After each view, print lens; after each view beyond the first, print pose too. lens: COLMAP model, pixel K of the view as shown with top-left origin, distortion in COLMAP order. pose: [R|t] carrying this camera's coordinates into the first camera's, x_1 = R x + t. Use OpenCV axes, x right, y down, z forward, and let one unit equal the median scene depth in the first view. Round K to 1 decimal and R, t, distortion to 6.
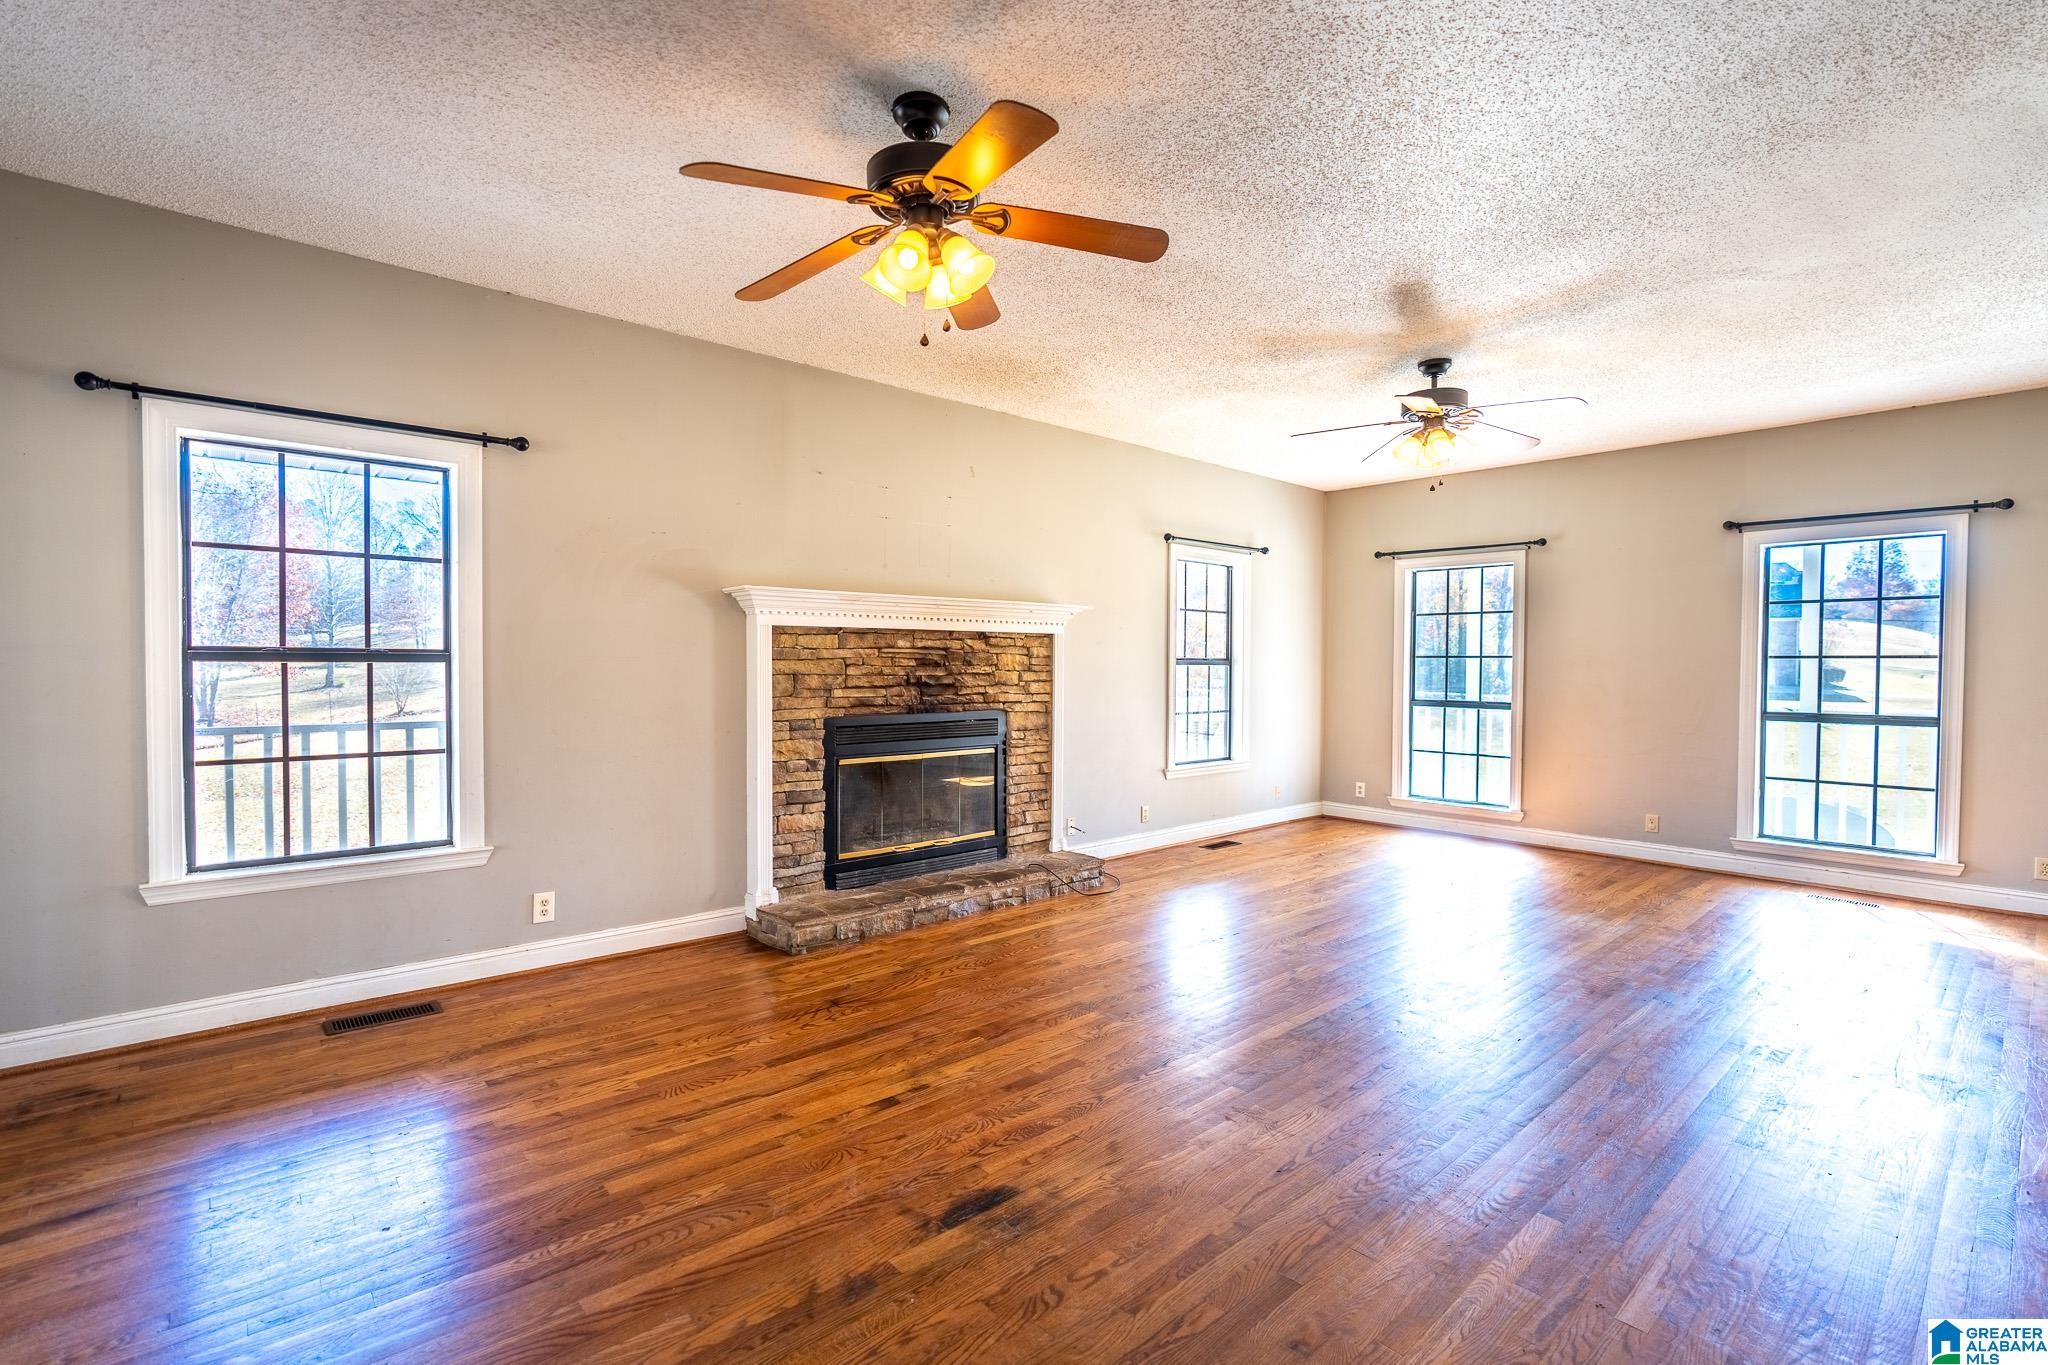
lens RADIAL K [[920.9, 0, 1018.8], [0, 920.9, 681.9], [0, 0, 1]] dist [-0.013220, 0.005864]
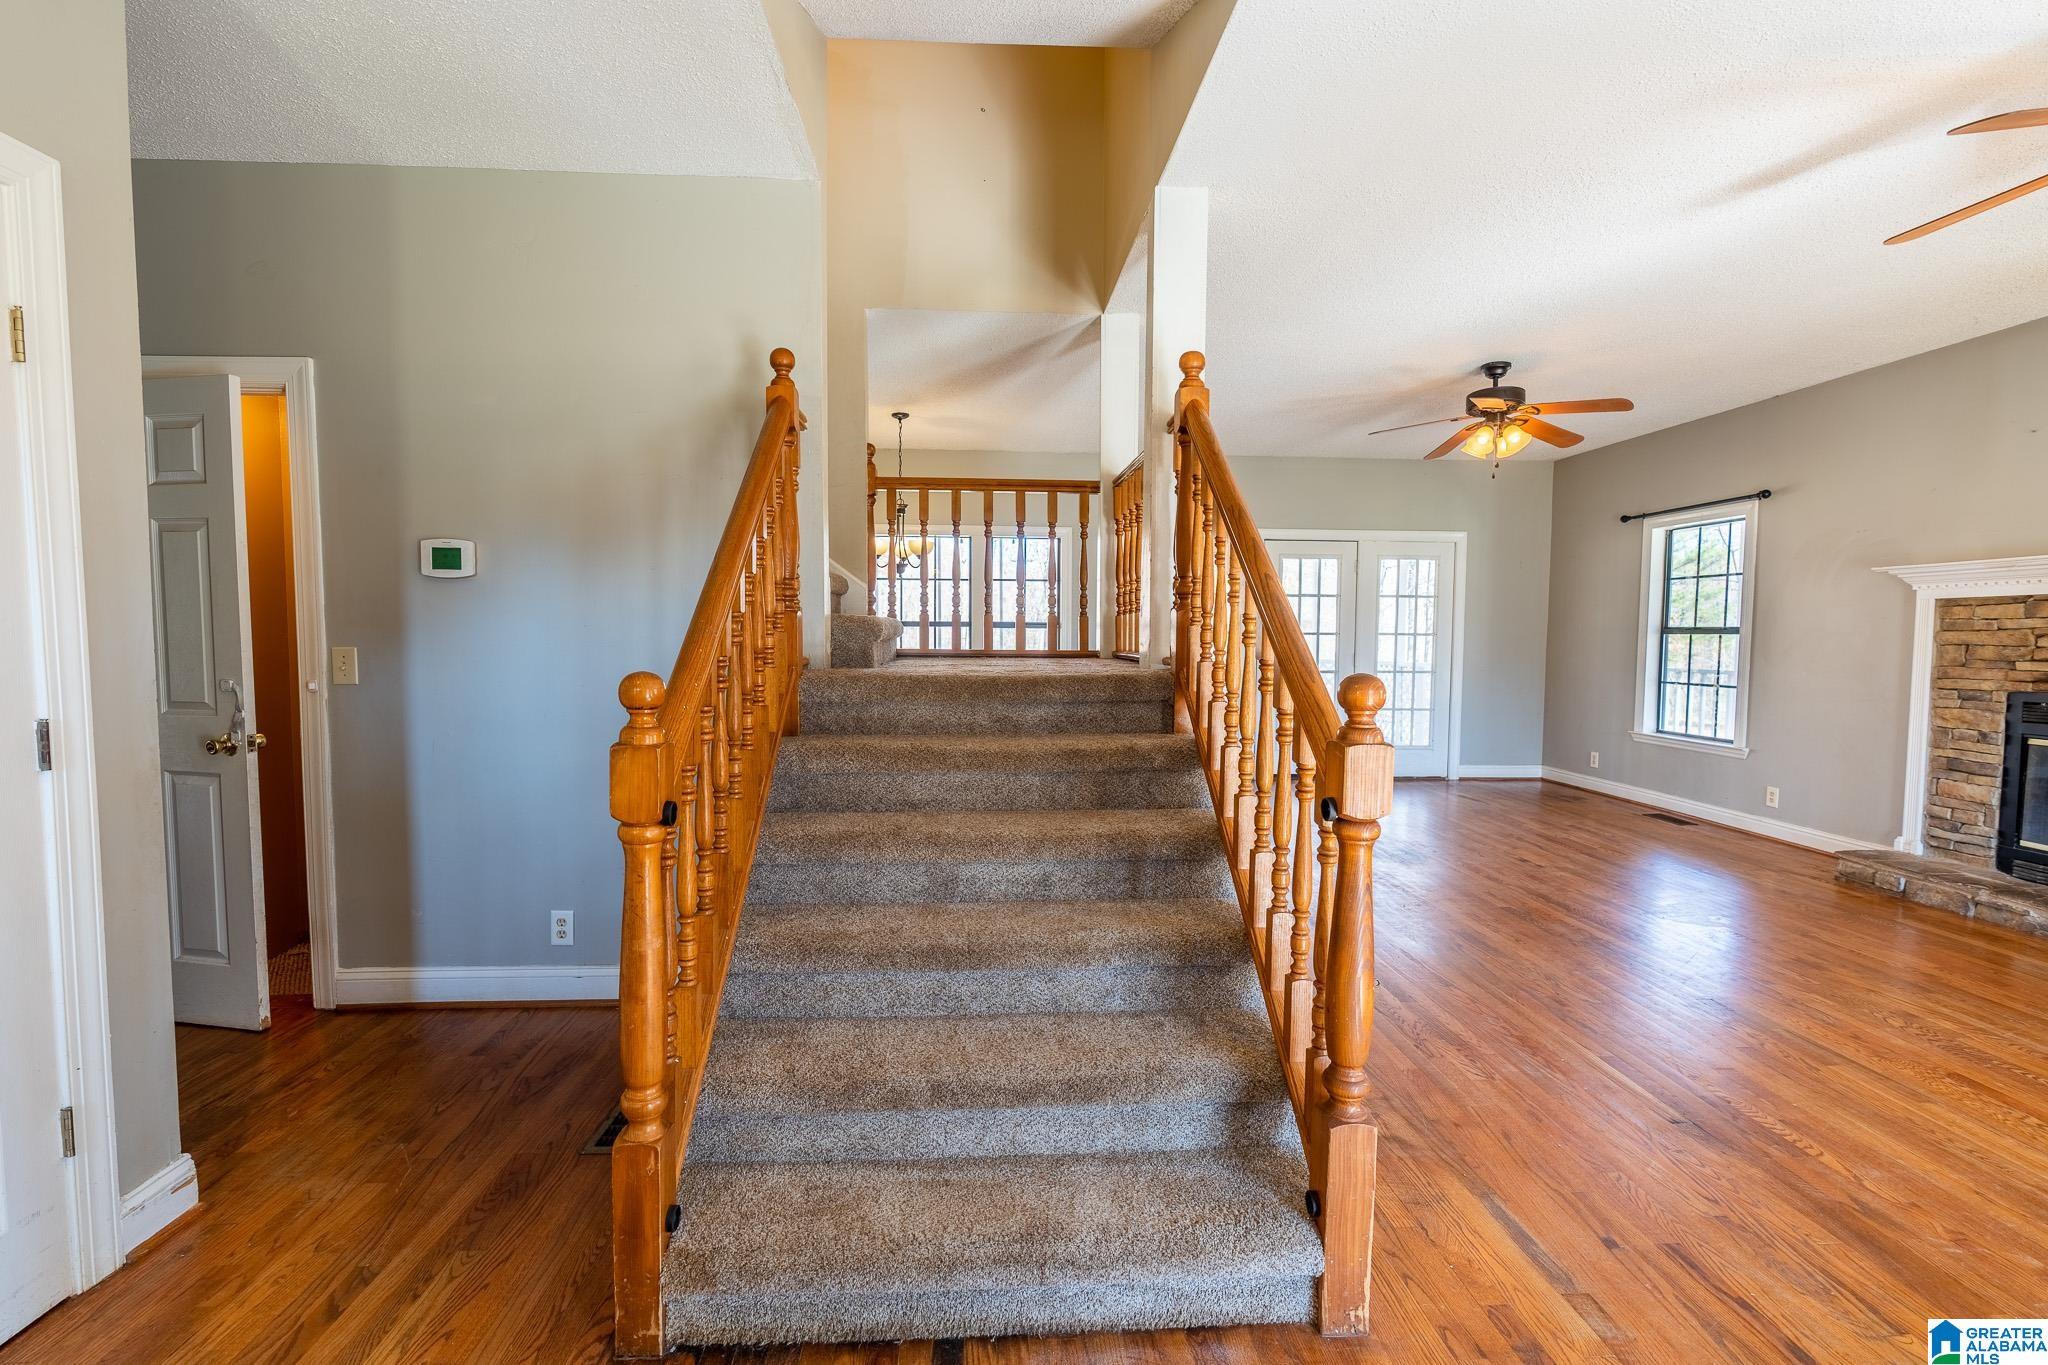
lens RADIAL K [[921.7, 0, 1017.1], [0, 921.7, 684.5], [0, 0, 1]] dist [-0.009646, 0.005866]
pose [[-0.616961, 0.037945, -0.786078, 1.177716], [-0.020488, 0.997724, 0.064242, -0.008064], [0.786727, 0.055739, -0.614780, 0.779358]]
